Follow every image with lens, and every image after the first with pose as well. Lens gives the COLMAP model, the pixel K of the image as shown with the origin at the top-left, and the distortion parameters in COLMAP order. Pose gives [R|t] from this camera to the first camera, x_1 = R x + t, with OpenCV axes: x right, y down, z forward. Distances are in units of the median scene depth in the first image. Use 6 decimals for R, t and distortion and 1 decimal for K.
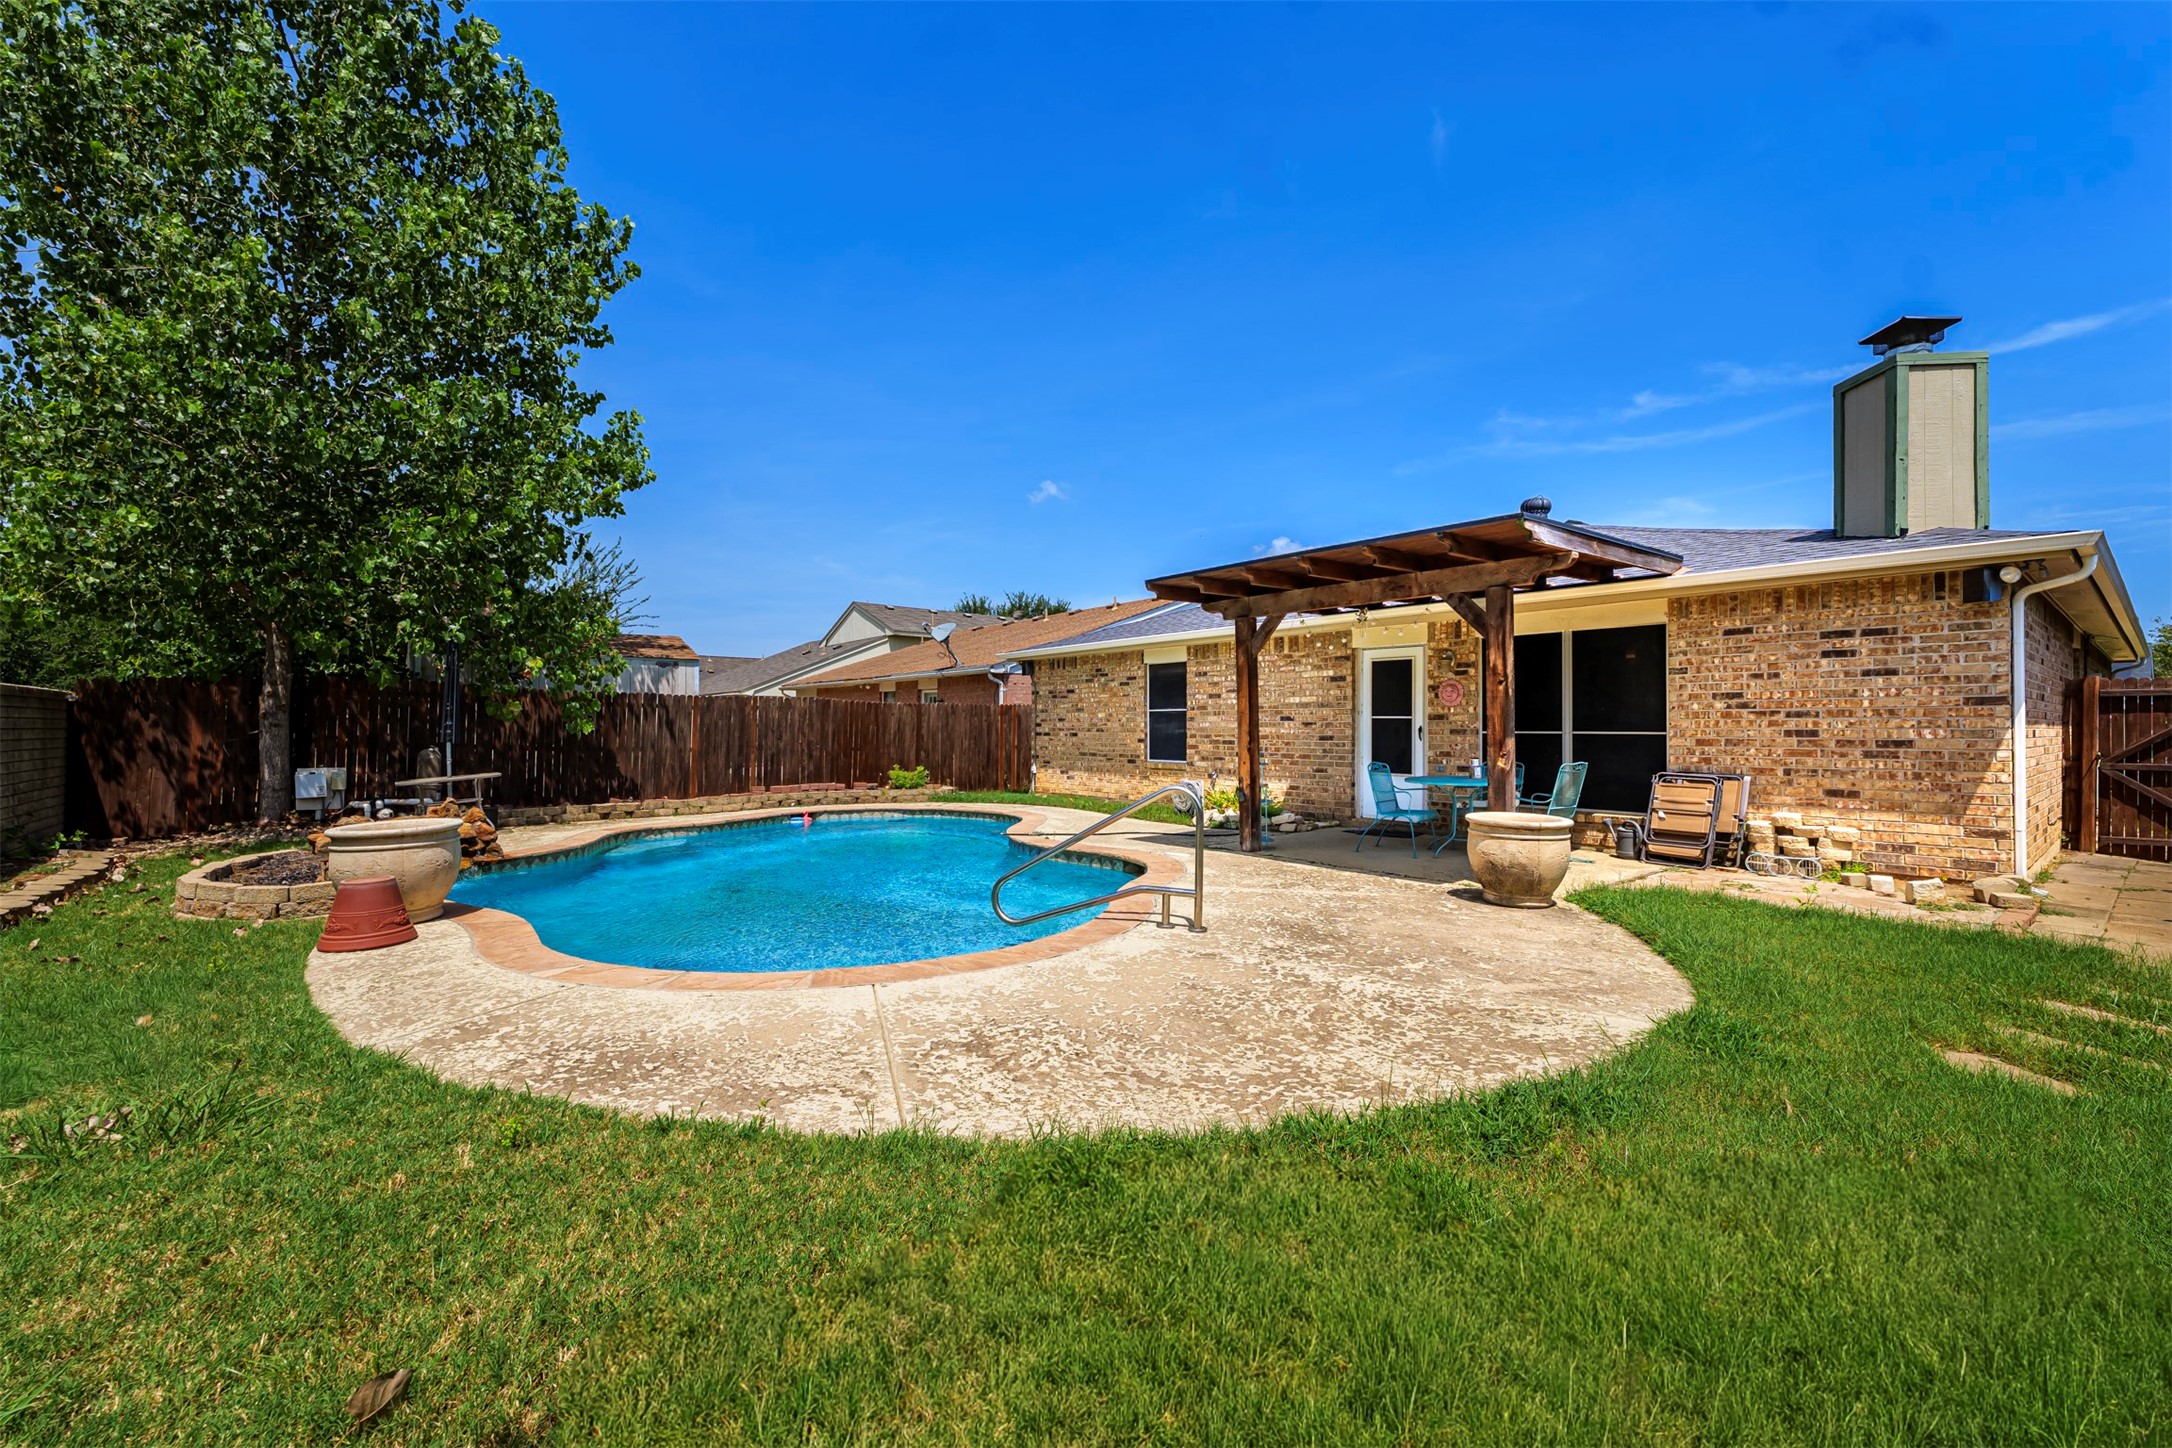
lens RADIAL K [[892.5, 0, 1087.6], [0, 892.5, 726.0], [0, 0, 1]] dist [0.001821, -0.000393]
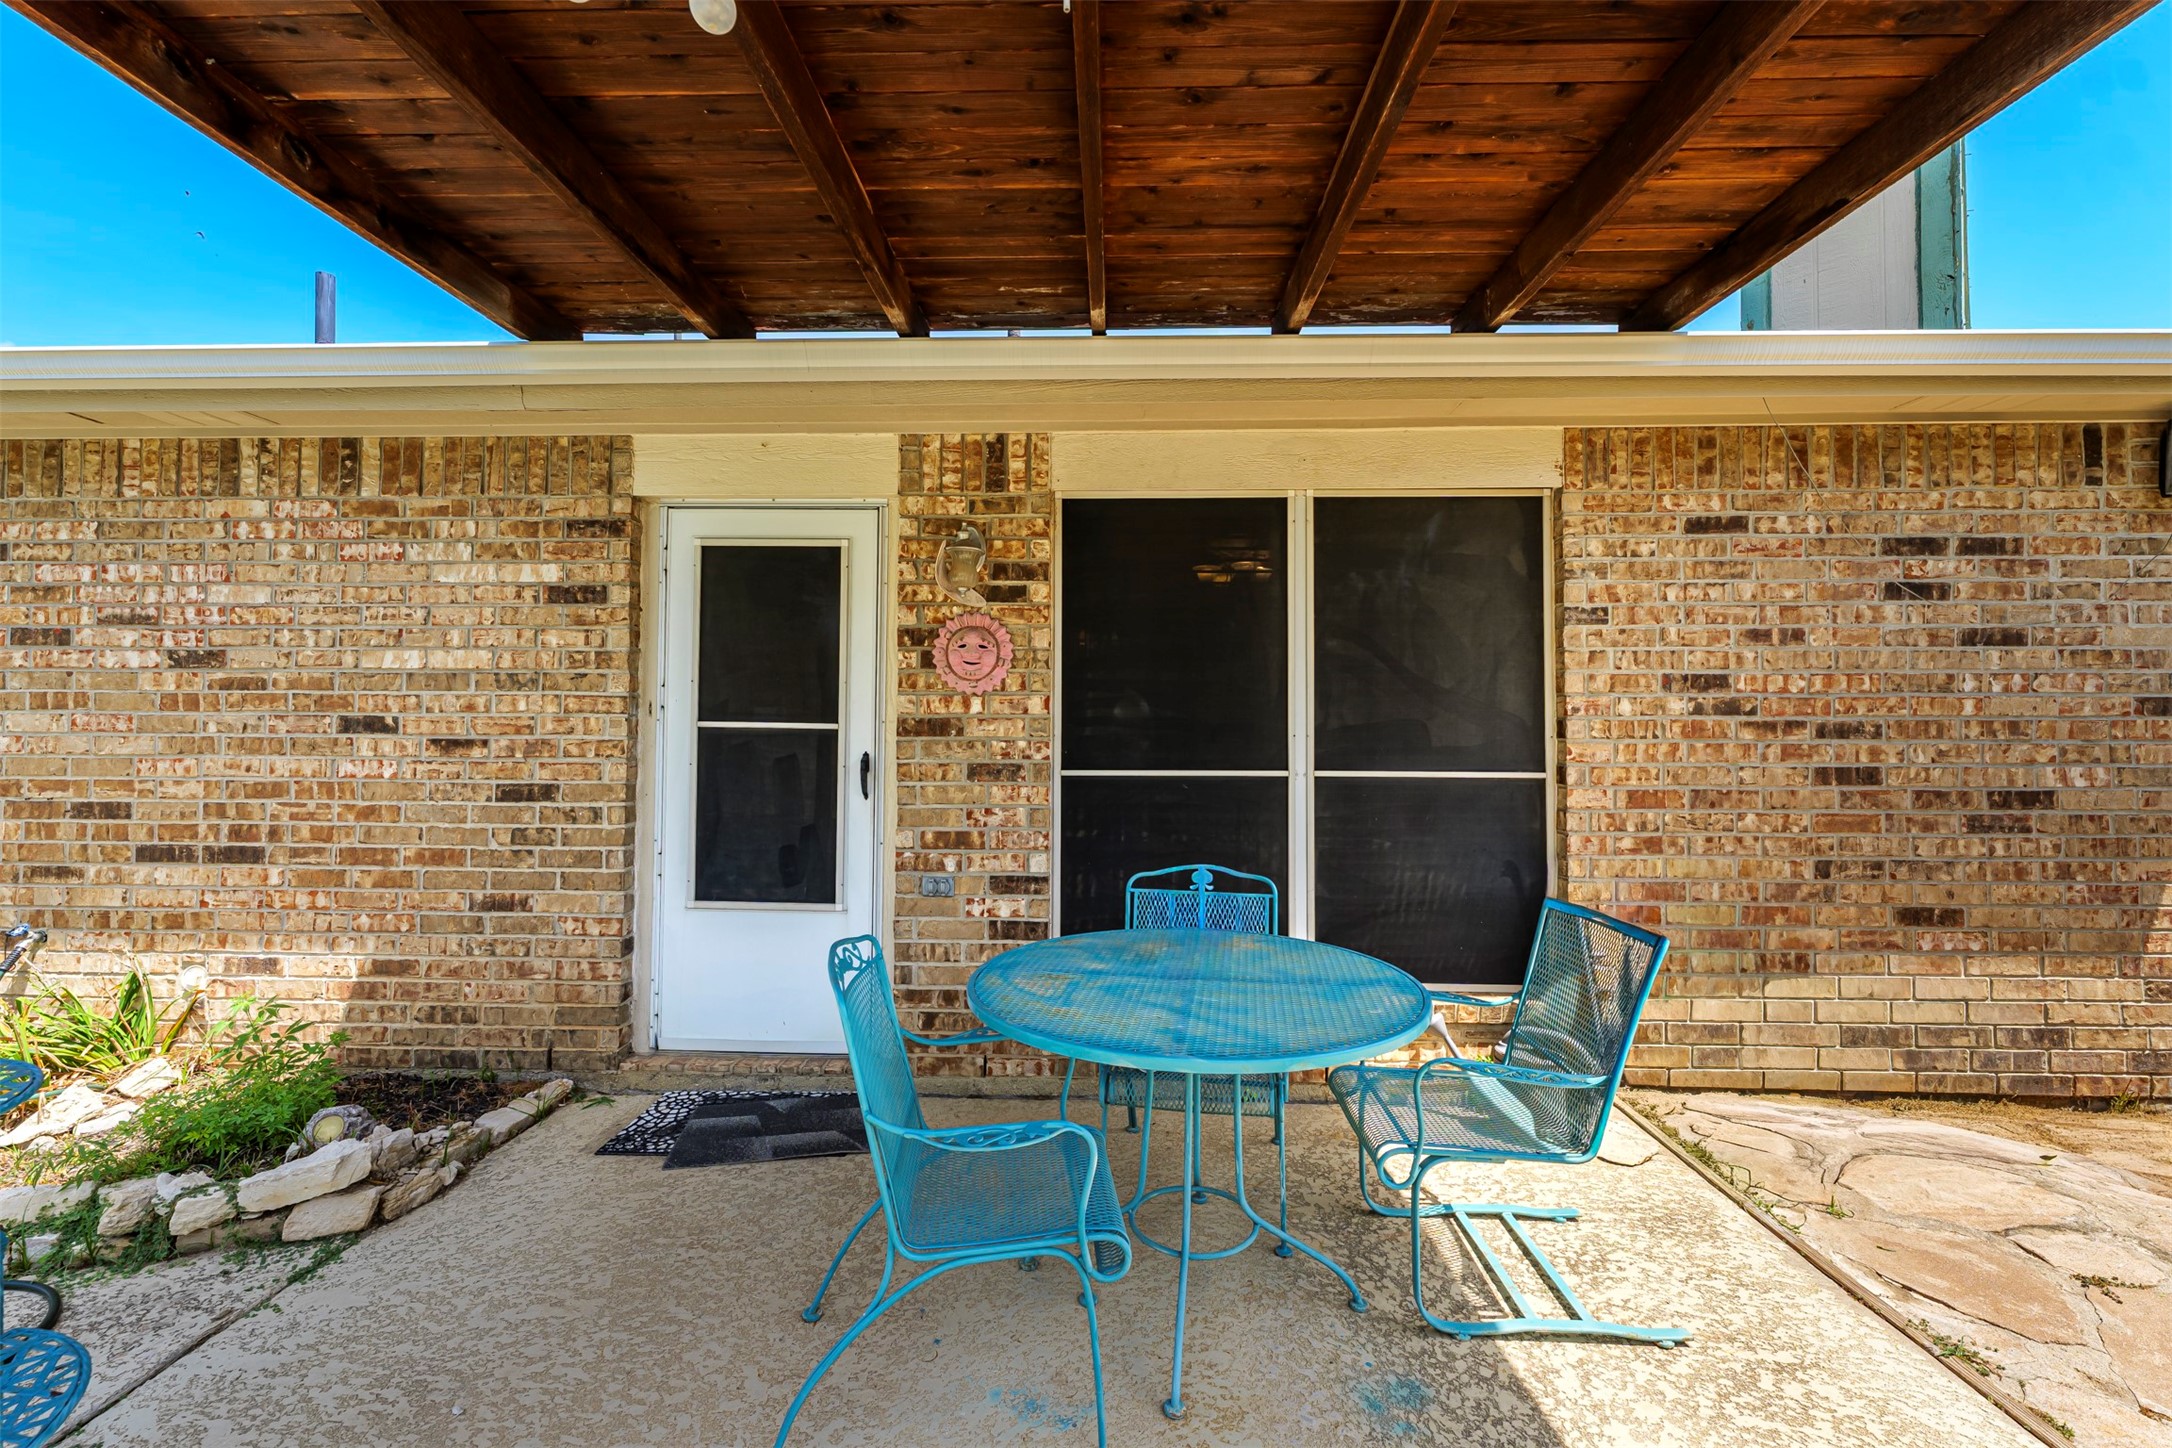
lens RADIAL K [[892.5, 0, 1083.9], [0, 892.5, 735.5], [0, 0, 1]] dist [0.001821, -0.000393]
pose [[0.656399, 0.022421, 0.754080, 0.238294], [-0.005072, 0.999667, -0.025308, 0.001660], [-0.754397, 0.012787, 0.656294, 0.961723]]
